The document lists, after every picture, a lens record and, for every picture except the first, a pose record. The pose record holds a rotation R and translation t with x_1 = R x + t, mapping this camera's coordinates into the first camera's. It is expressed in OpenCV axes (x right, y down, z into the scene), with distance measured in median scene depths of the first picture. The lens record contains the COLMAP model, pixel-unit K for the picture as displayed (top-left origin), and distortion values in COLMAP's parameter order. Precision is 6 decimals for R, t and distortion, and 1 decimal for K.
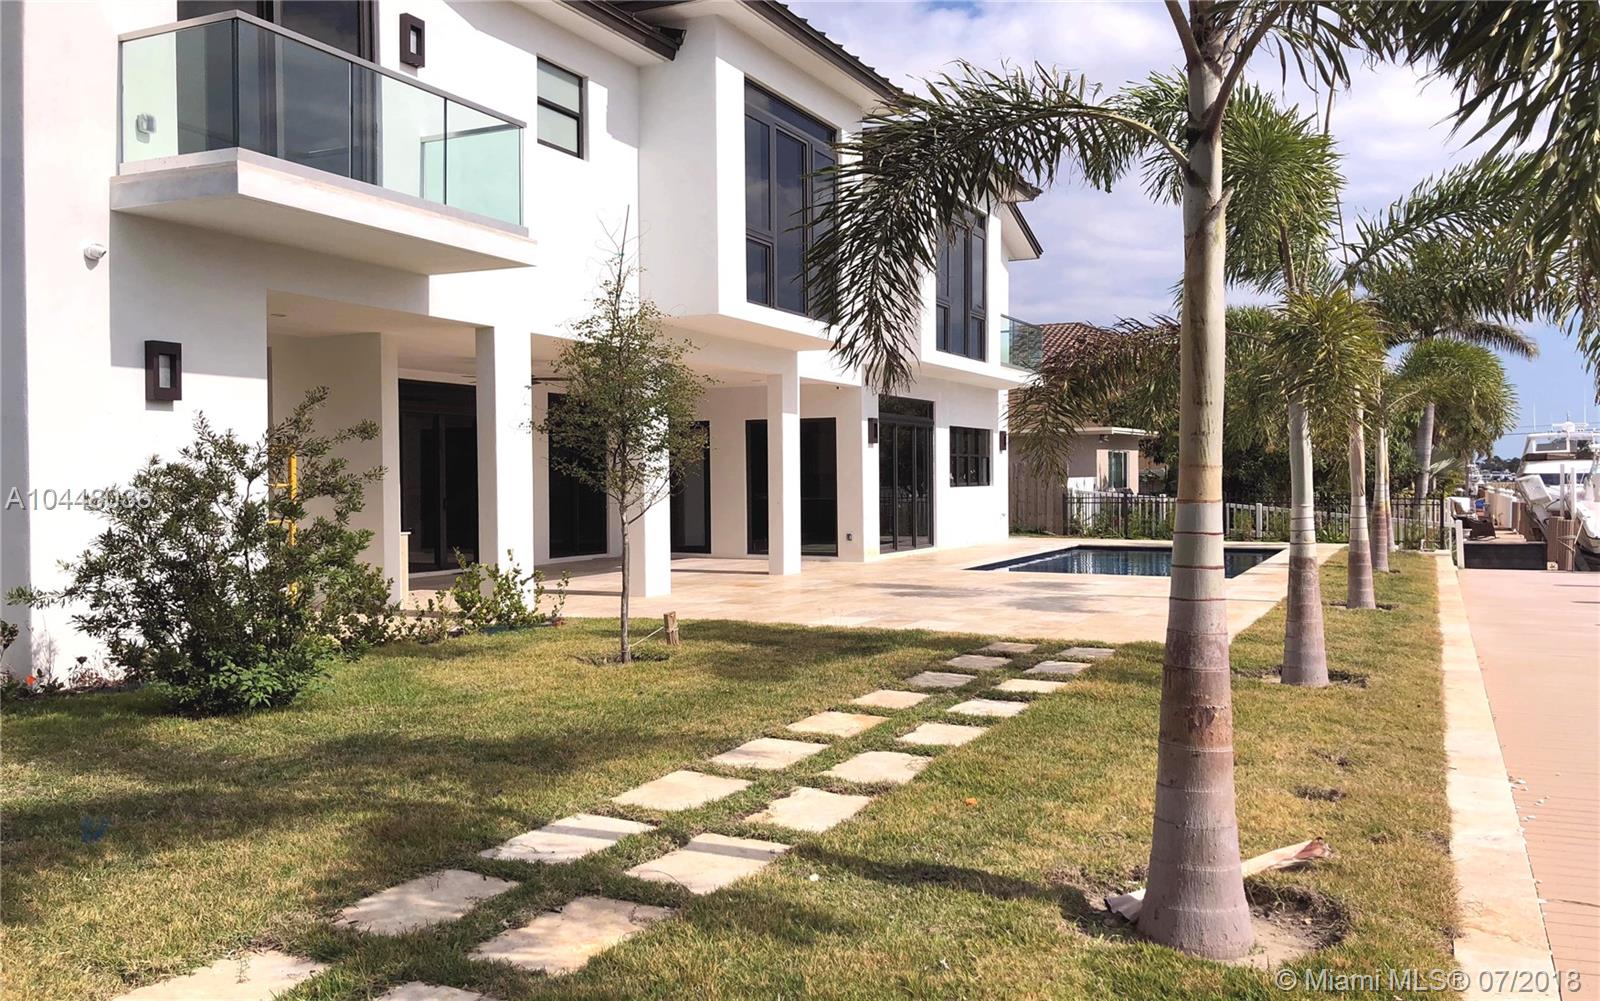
lens RADIAL K [[1326.0, 0, 798.0], [0, 1326.0, 506.2], [0, 0, 1]] dist [0.043035, -0.019866]
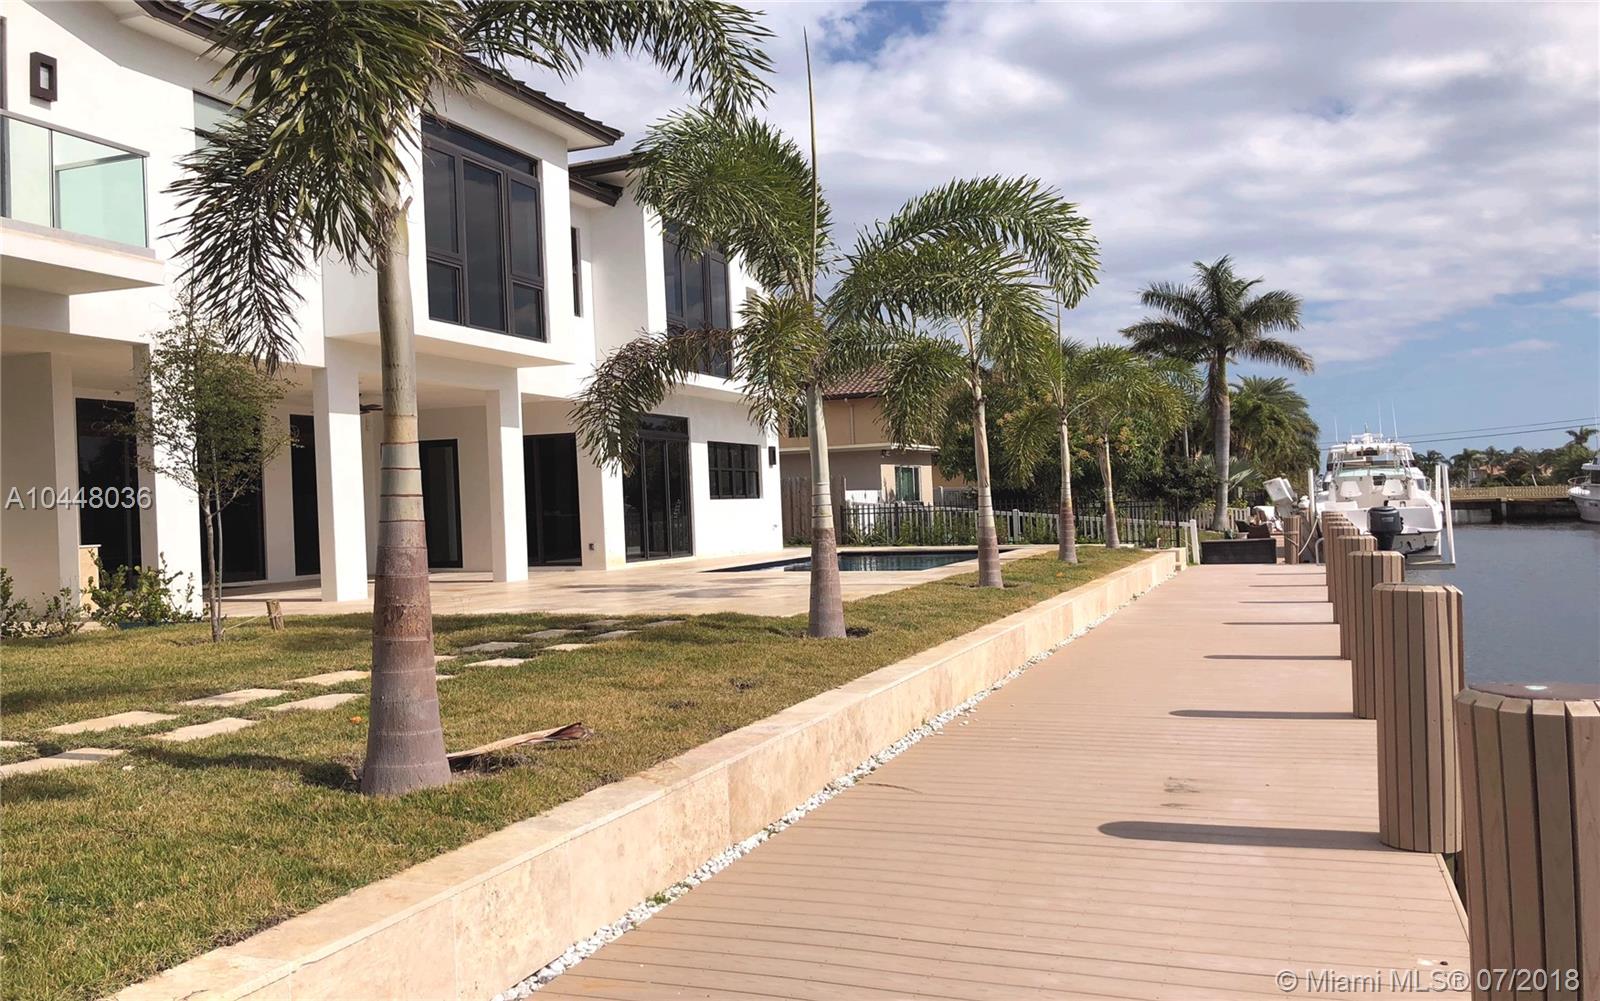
lens RADIAL K [[1326.0, 0, 795.9], [0, 1326.0, 495.1], [0, 0, 1]] dist [0.043035, -0.019866]
pose [[0.996490, -0.025735, 0.079657, 0.116829], [0.028274, 0.999122, -0.030906, 0.019226], [-0.078792, 0.033049, 0.996343, -0.057445]]
